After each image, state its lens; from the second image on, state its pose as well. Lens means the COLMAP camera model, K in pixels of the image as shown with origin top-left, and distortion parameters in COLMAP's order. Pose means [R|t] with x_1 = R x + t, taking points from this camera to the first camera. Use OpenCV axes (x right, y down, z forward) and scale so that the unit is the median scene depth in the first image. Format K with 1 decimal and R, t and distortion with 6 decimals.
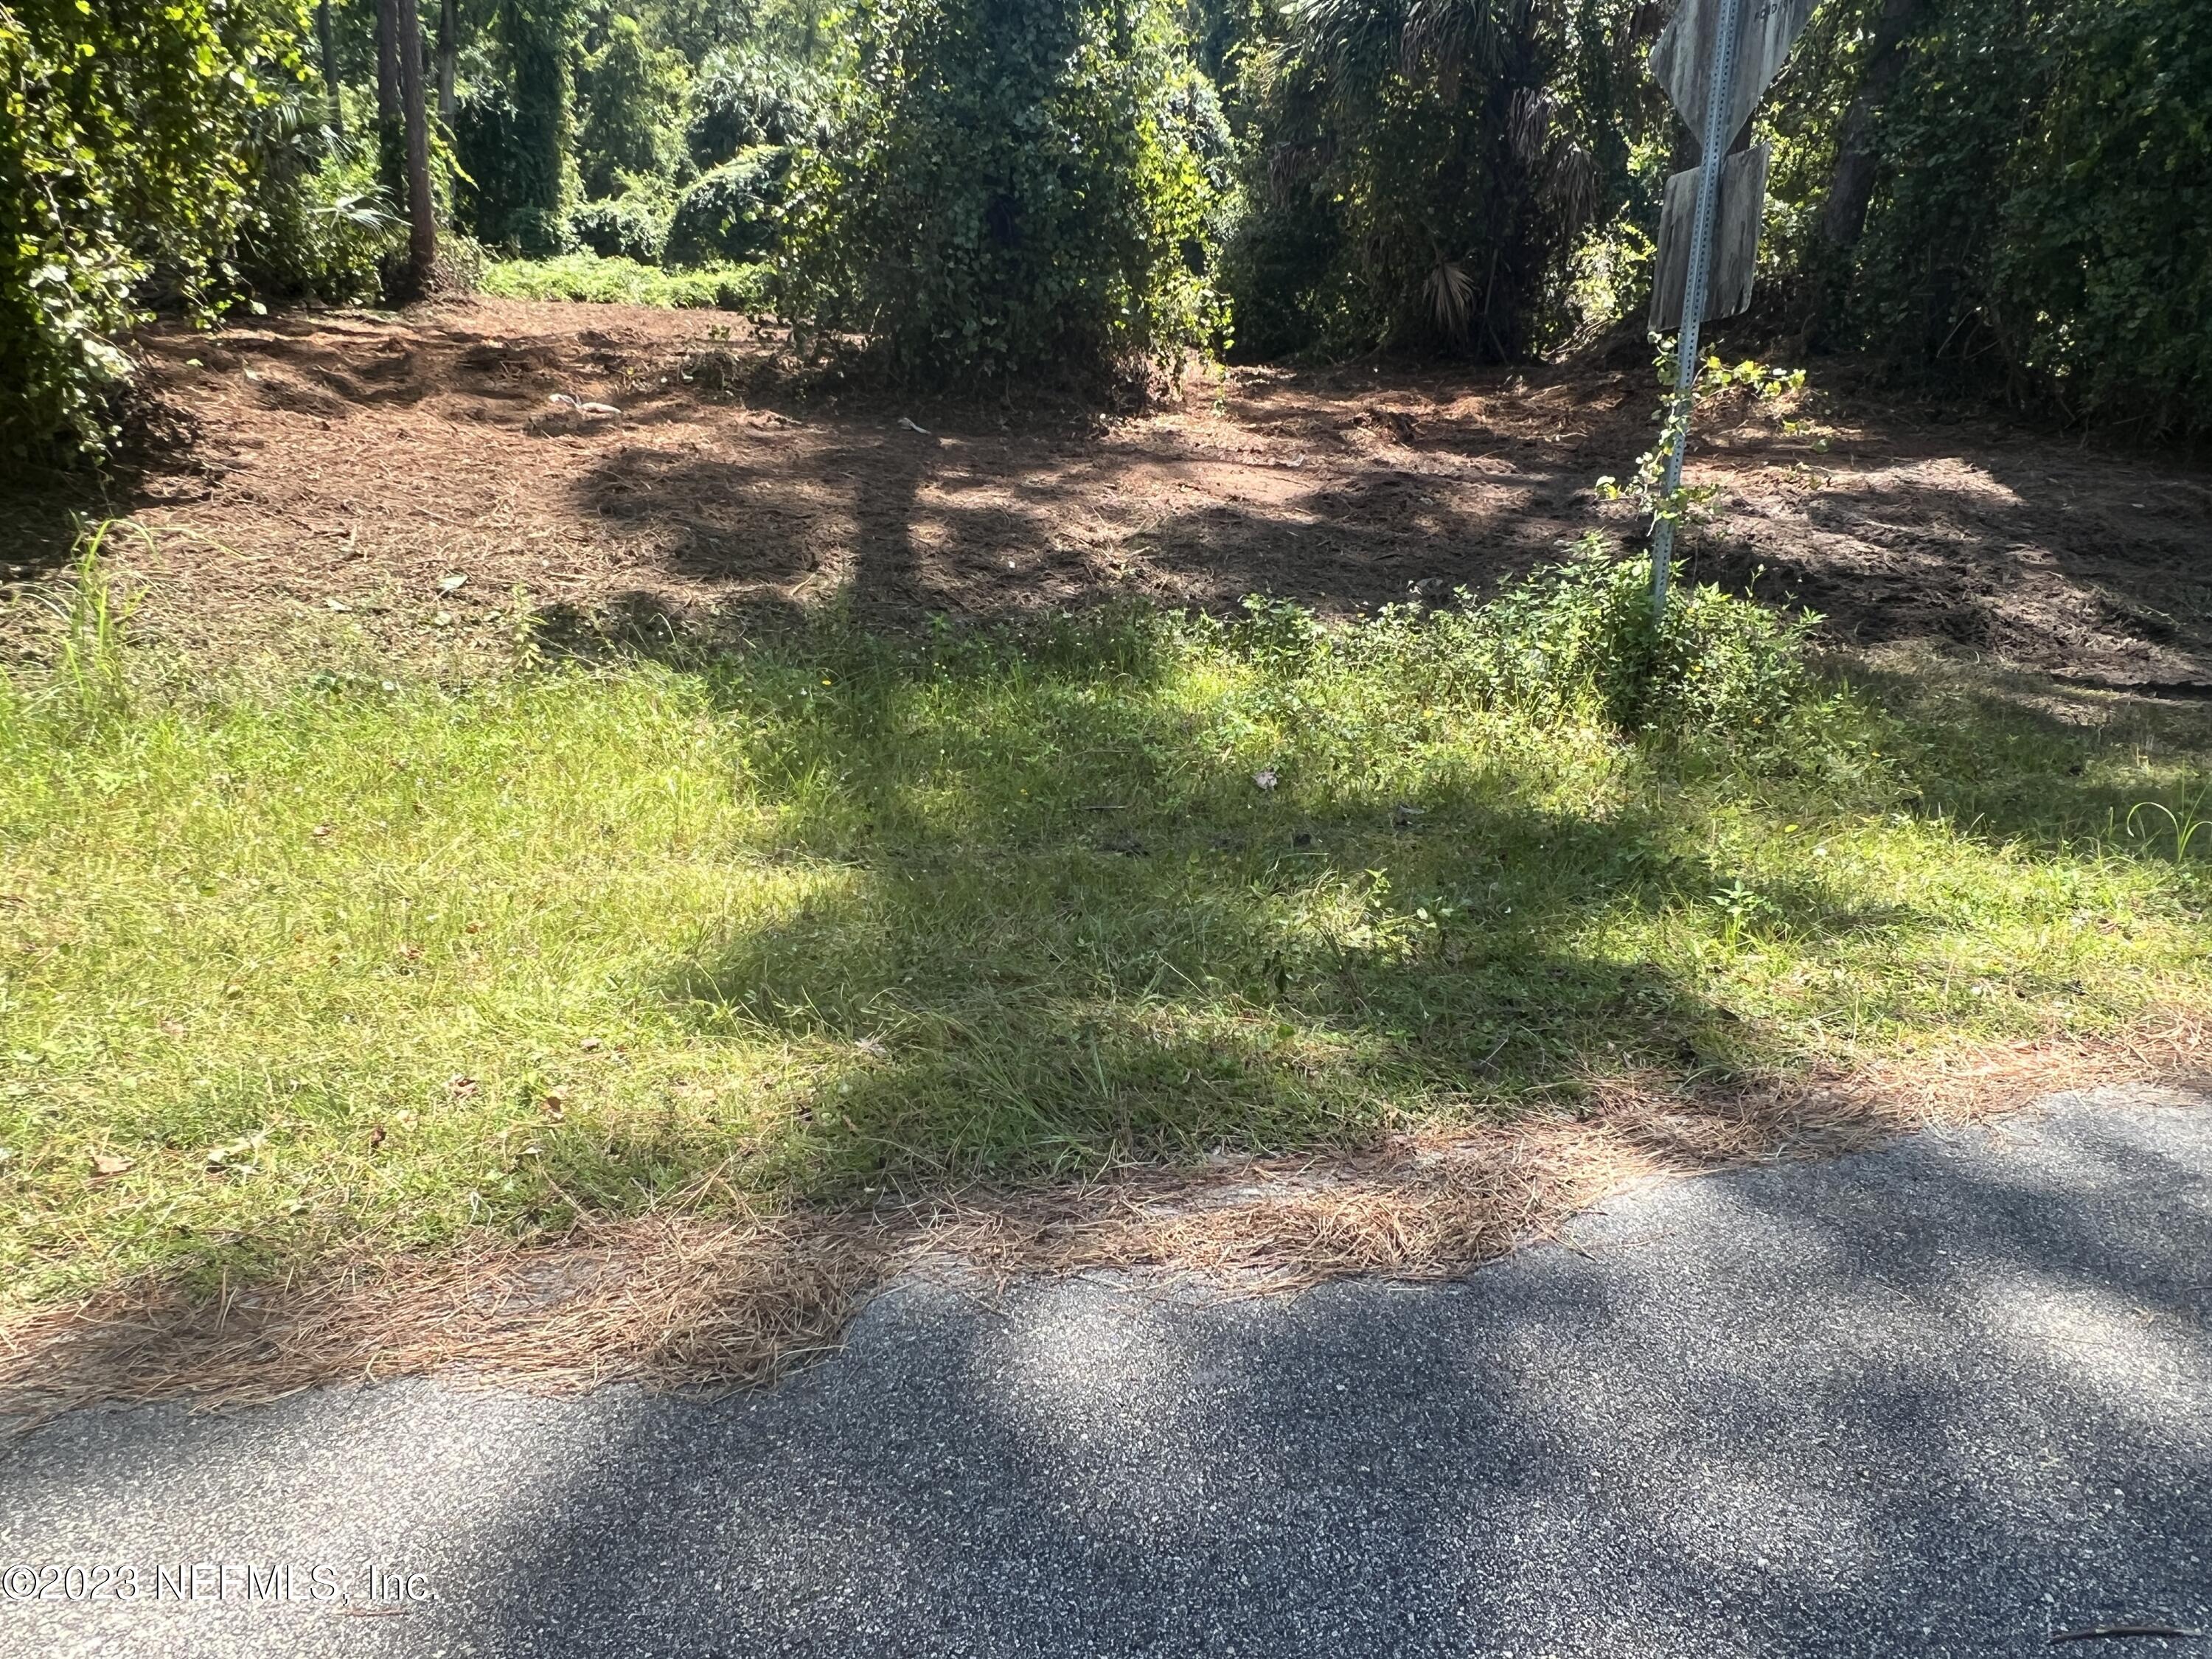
lens RADIAL K [[1627.3, 0, 1095.3], [0, 1627.3, 847.1], [0, 0, 1]] dist [-0.004694, 0.000310]
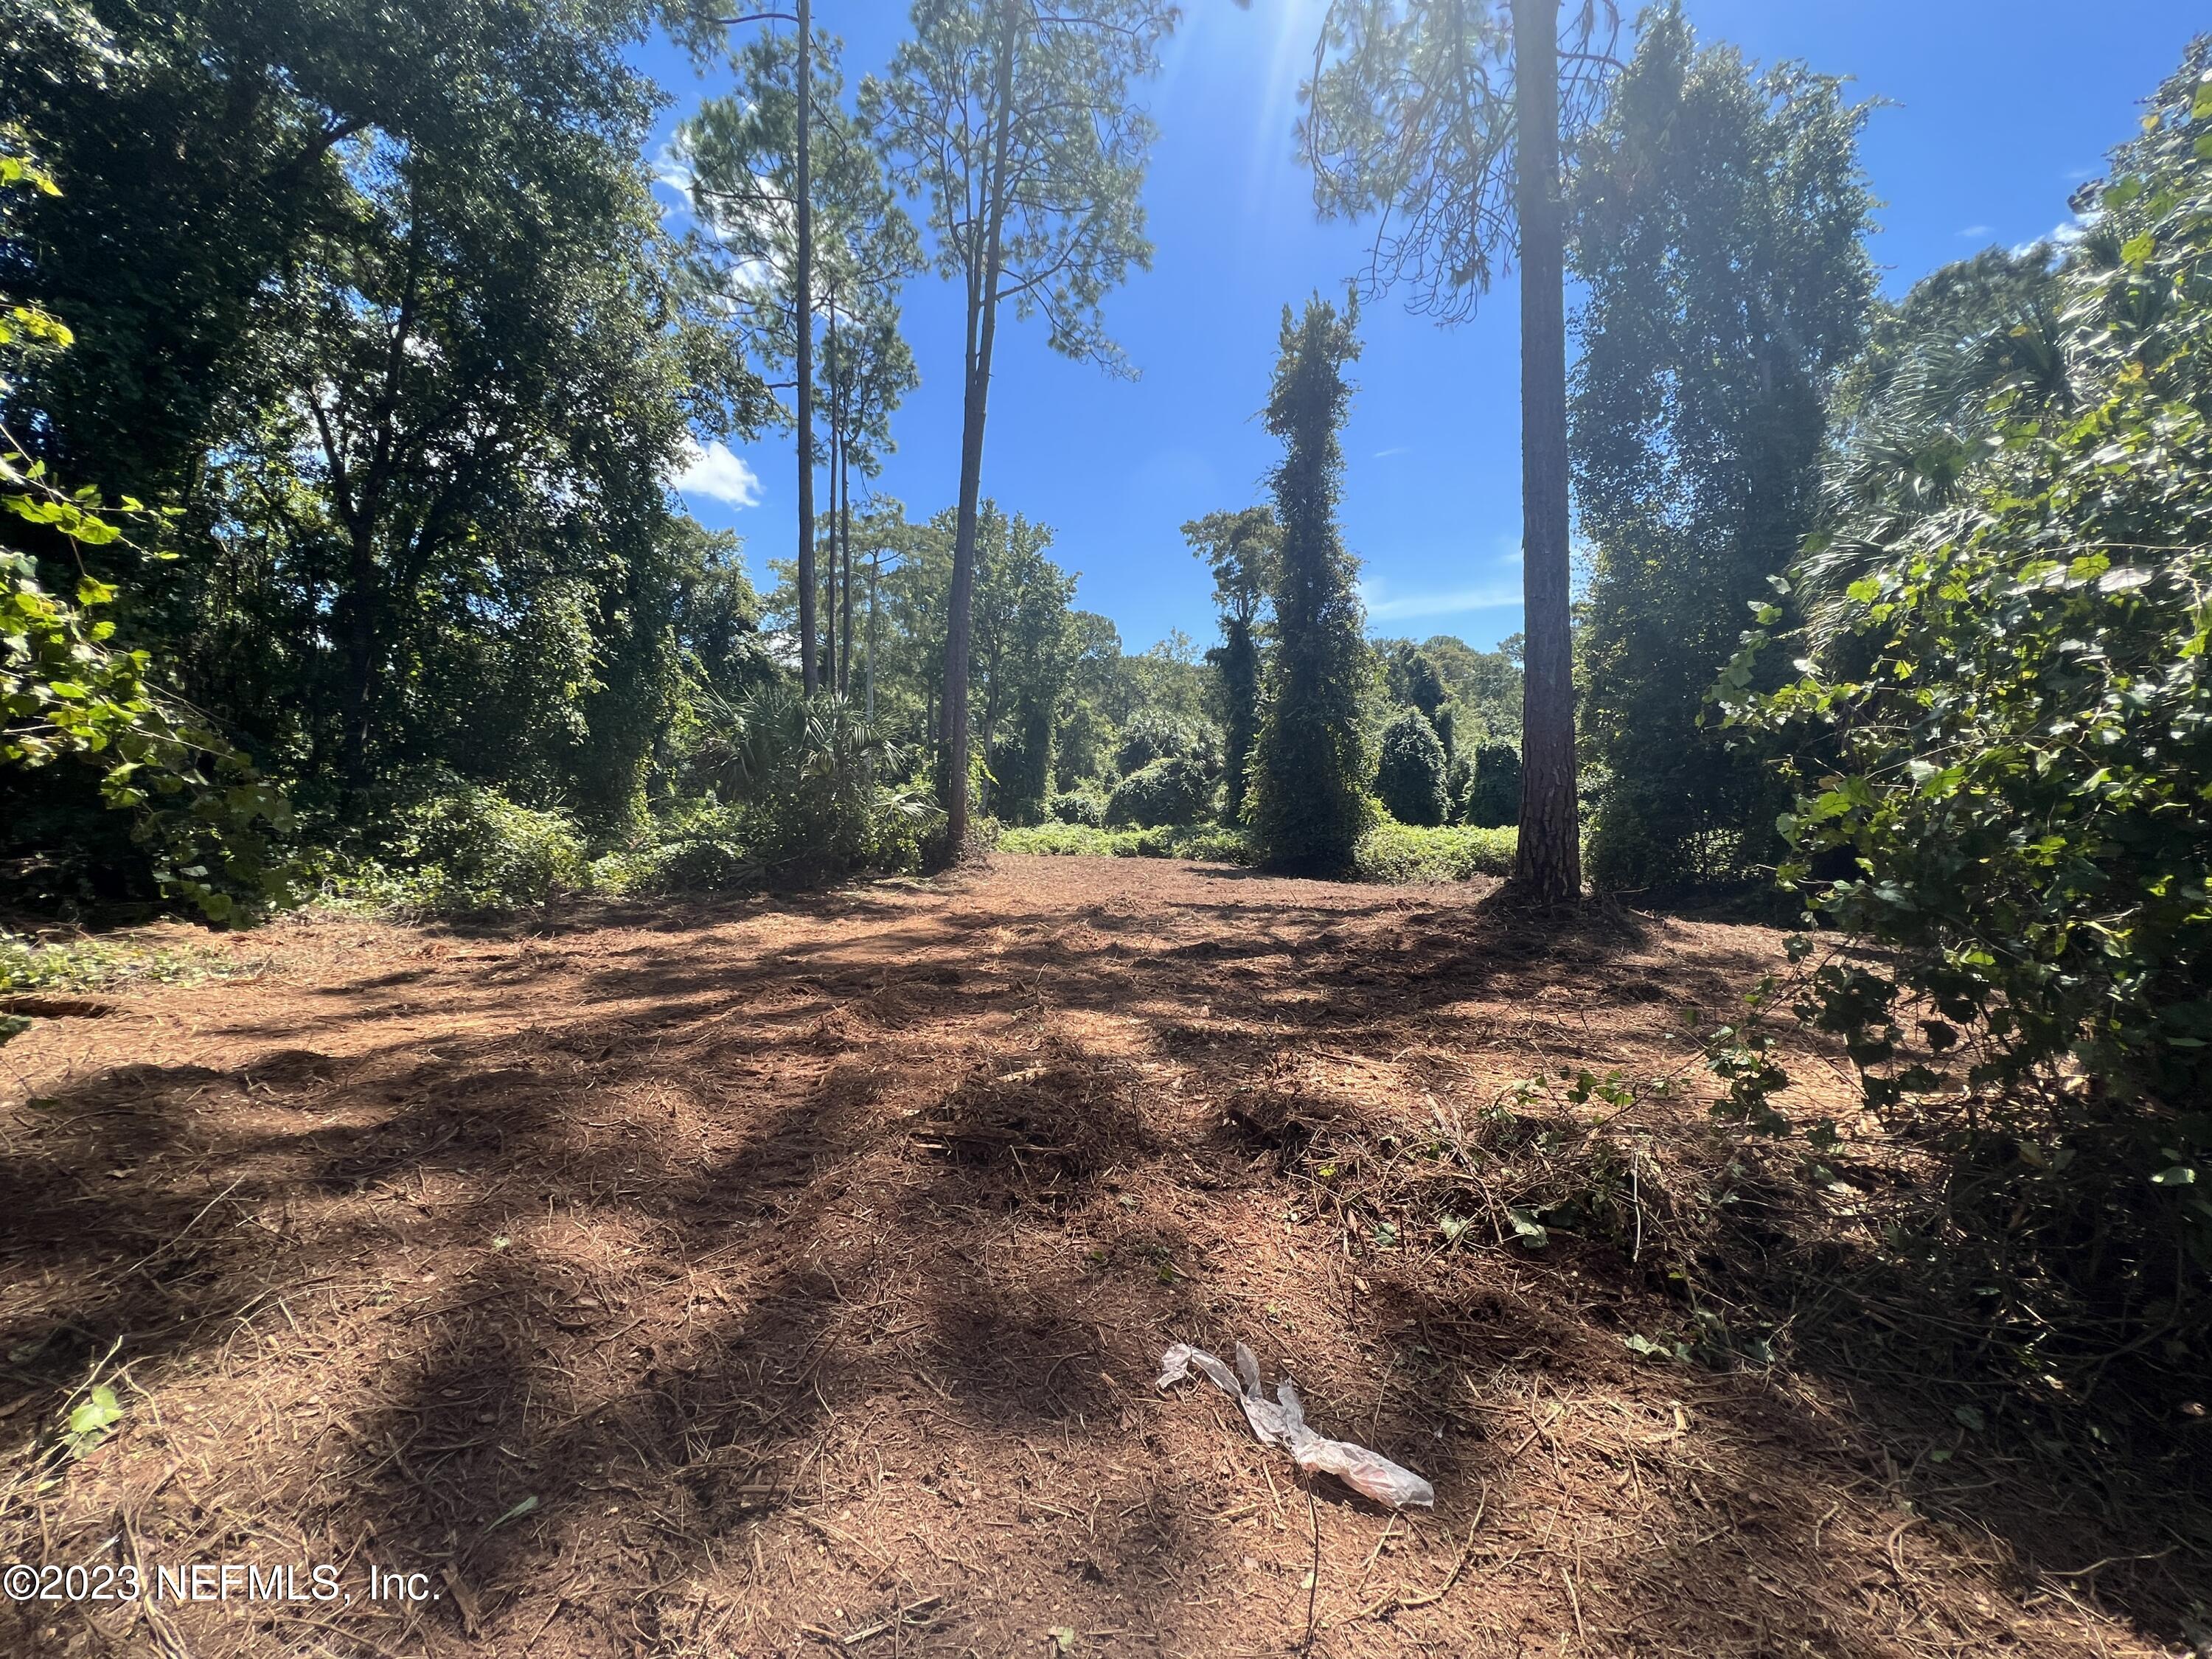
lens RADIAL K [[889.4, 0, 1106.9], [0, 889.4, 830.8], [0, 0, 1]] dist [-0.003373, 0.001760]
pose [[0.974917, -0.031559, -0.220320, -0.058451], [-0.041652, 0.946537, -0.319896, -0.060721], [0.218637, 0.321049, 0.921480, 0.155729]]
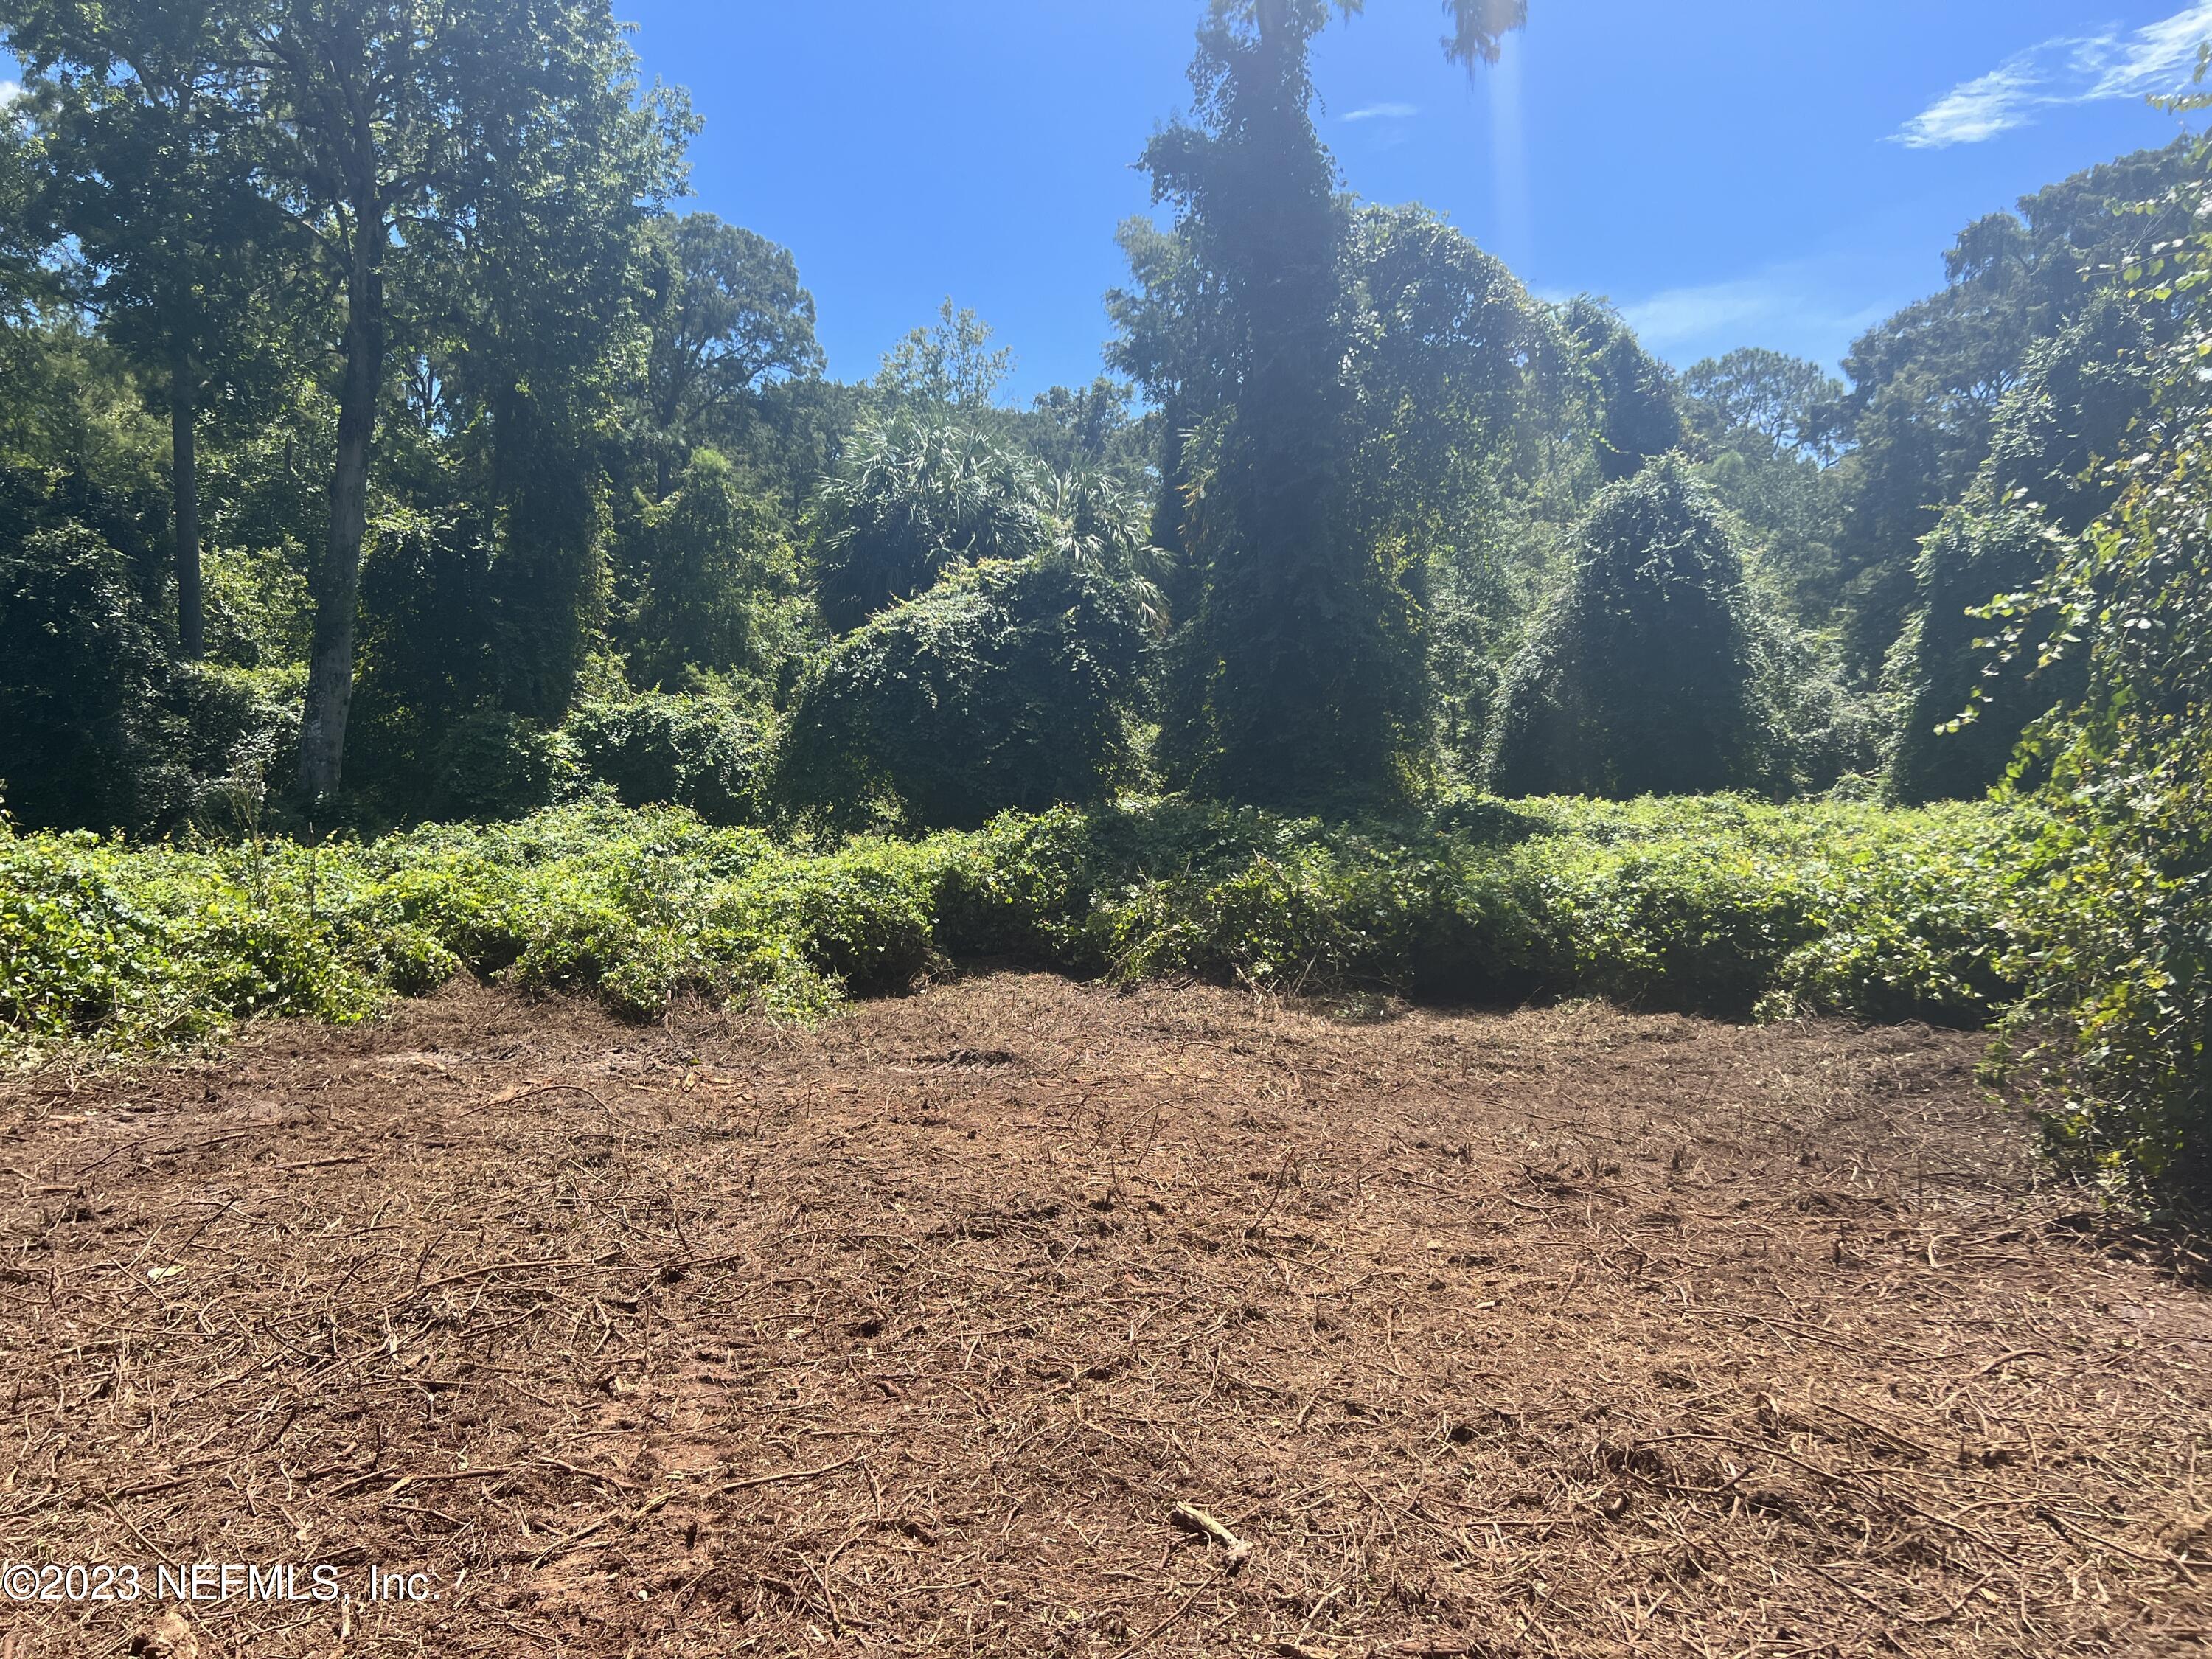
lens RADIAL K [[1669.5, 0, 1110.7], [0, 1669.5, 842.9], [0, 0, 1]] dist [0.064967, -0.071493]
pose [[0.998311, -0.047732, -0.033116, -0.151371], [0.035575, 0.952934, -0.301084, -0.202418], [0.045929, 0.299397, 0.953022, 0.549741]]
